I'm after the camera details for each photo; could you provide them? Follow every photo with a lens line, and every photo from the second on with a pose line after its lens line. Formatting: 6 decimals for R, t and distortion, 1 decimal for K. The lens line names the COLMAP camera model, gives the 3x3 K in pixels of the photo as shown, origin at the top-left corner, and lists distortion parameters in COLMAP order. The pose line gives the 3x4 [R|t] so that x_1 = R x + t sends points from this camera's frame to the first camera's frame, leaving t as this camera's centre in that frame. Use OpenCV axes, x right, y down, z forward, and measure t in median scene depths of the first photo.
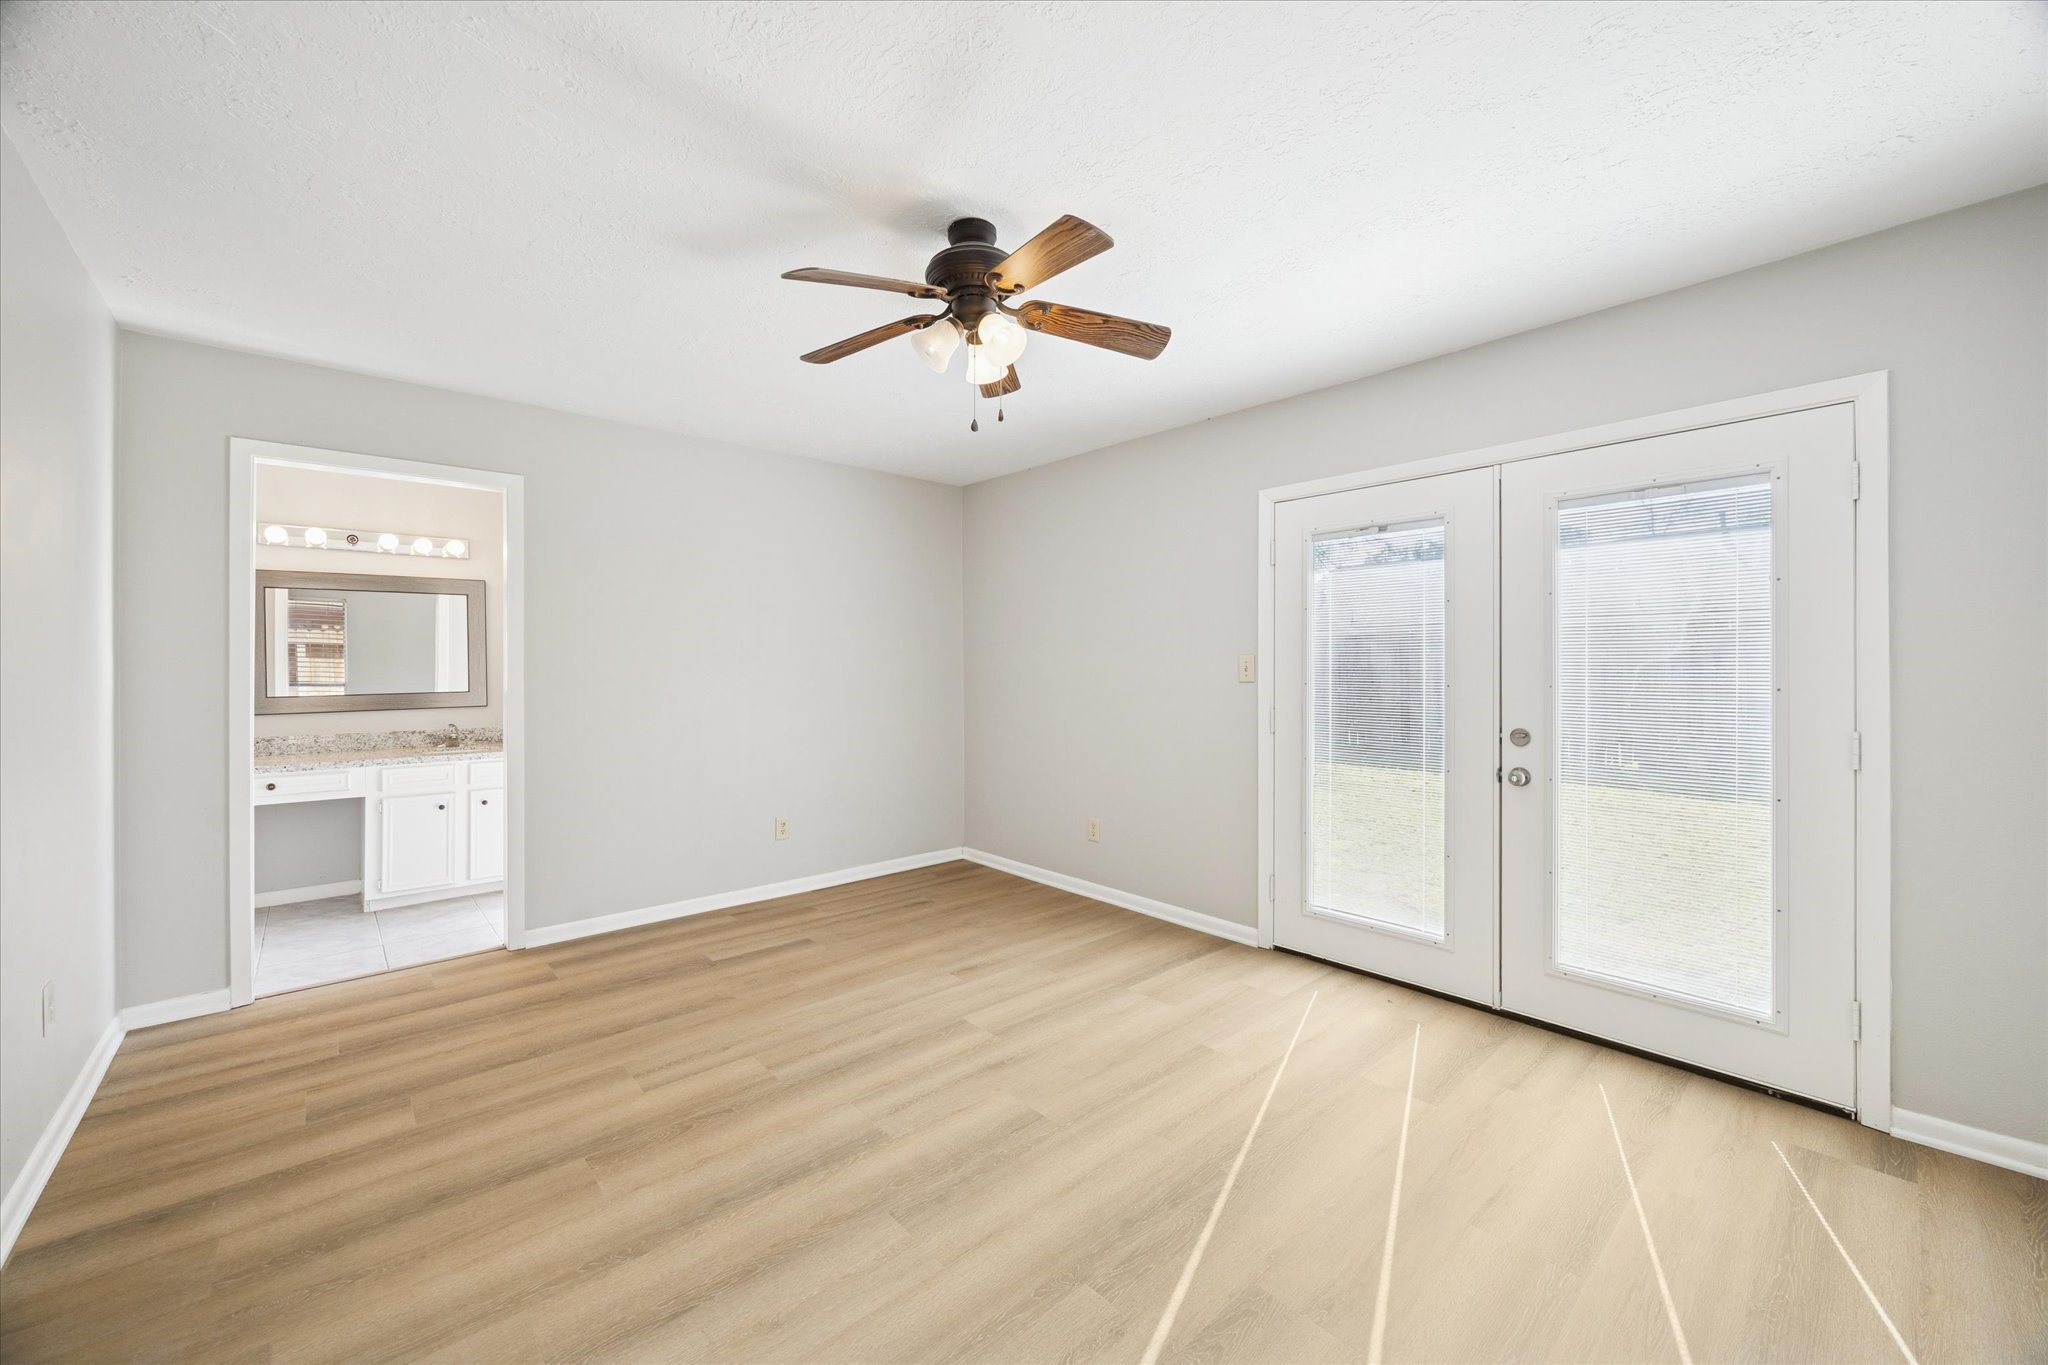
lens RADIAL K [[786.8, 0, 1024.6], [0, 786.8, 669.4], [0, 0, 1]] dist [-0.000831, -0.000105]
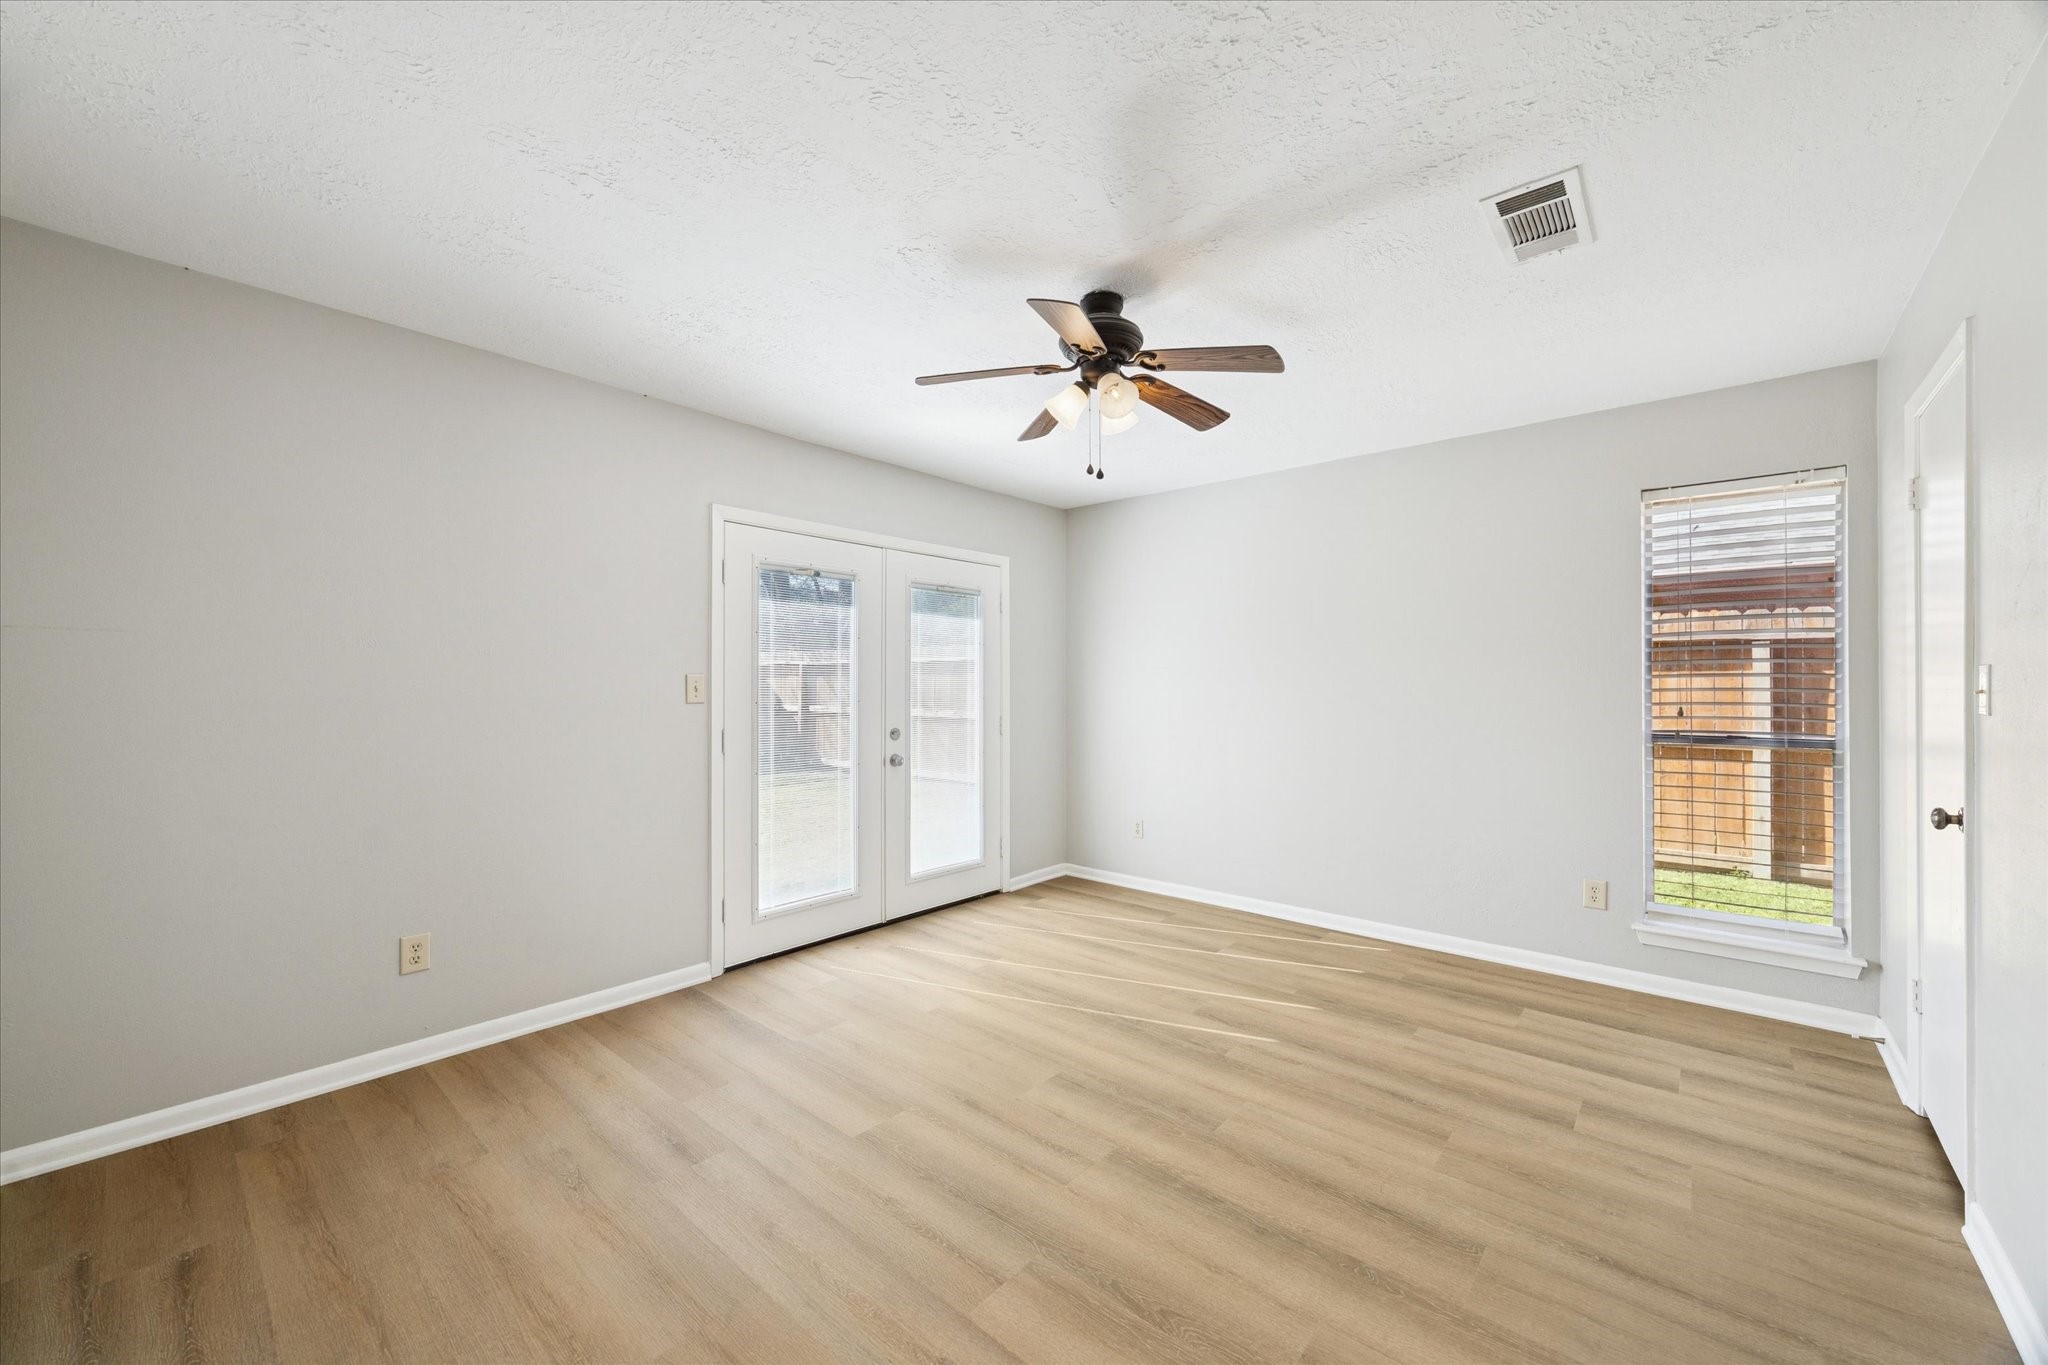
lens RADIAL K [[776.3, 0, 1024.0], [0, 776.3, 682.5], [0, 0, 1]] dist [-0.000130, 0.000024]
pose [[-0.121555, 0.007276, 0.992558, -0.865638], [0.001358, 0.999973, -0.007164, 0.000151], [-0.992584, 0.000477, -0.121561, 0.928466]]
